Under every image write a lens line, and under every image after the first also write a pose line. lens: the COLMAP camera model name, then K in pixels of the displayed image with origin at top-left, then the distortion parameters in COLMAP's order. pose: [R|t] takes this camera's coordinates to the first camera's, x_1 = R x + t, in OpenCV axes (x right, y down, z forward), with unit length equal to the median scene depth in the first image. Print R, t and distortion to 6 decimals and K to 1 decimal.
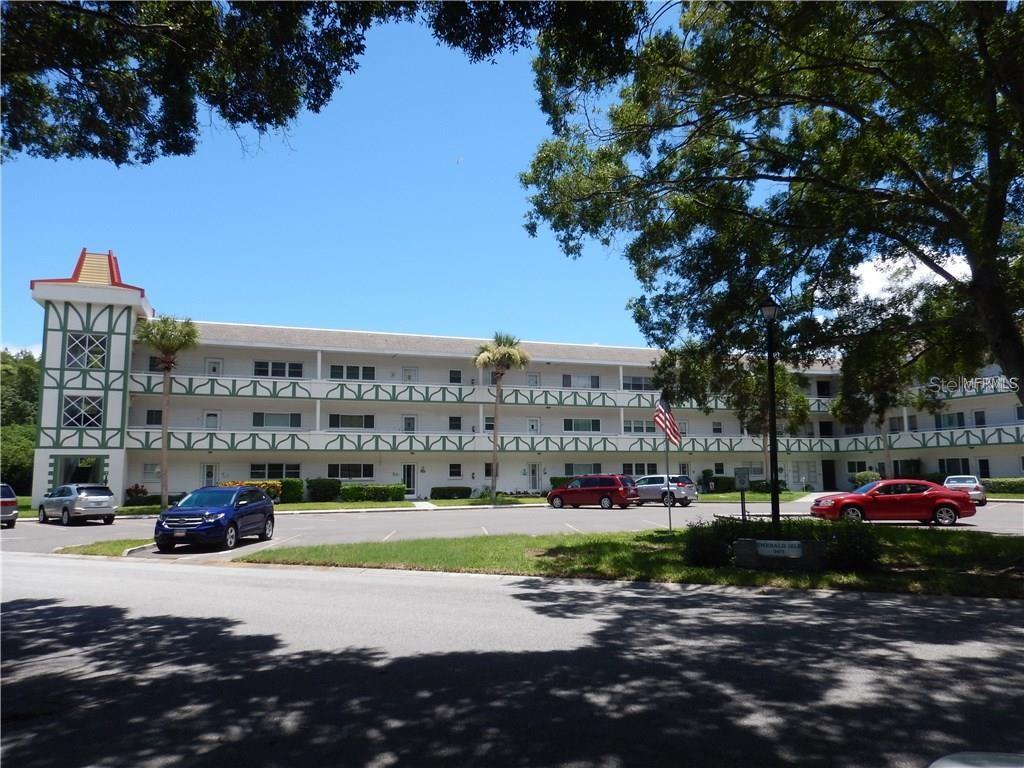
lens RADIAL K [[729.5, 0, 512.0], [0, 729.5, 384.0], [0, 0, 1]] dist [0.004208, -0.003916]
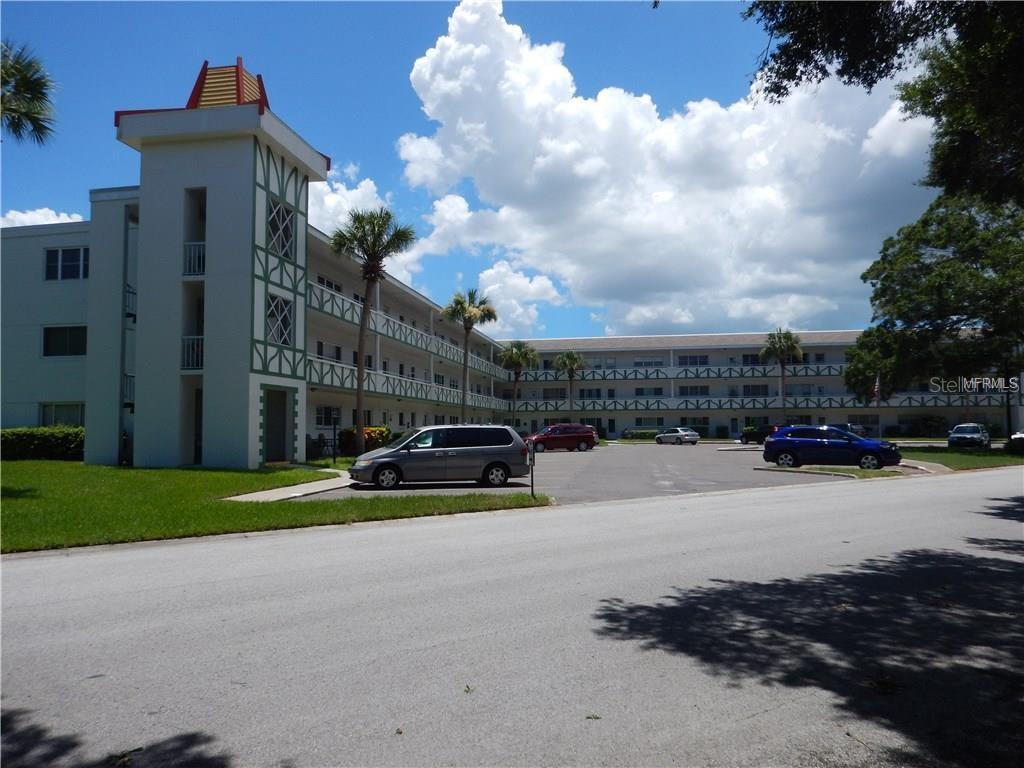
lens RADIAL K [[729.5, 0, 512.0], [0, 729.5, 384.0], [0, 0, 1]] dist [0.004208, -0.003916]
pose [[0.474929, 0.061268, 0.877889, -1.074453], [-0.115271, 0.993310, -0.006963, 0.075653], [-0.872442, -0.097888, 0.478814, 0.496132]]
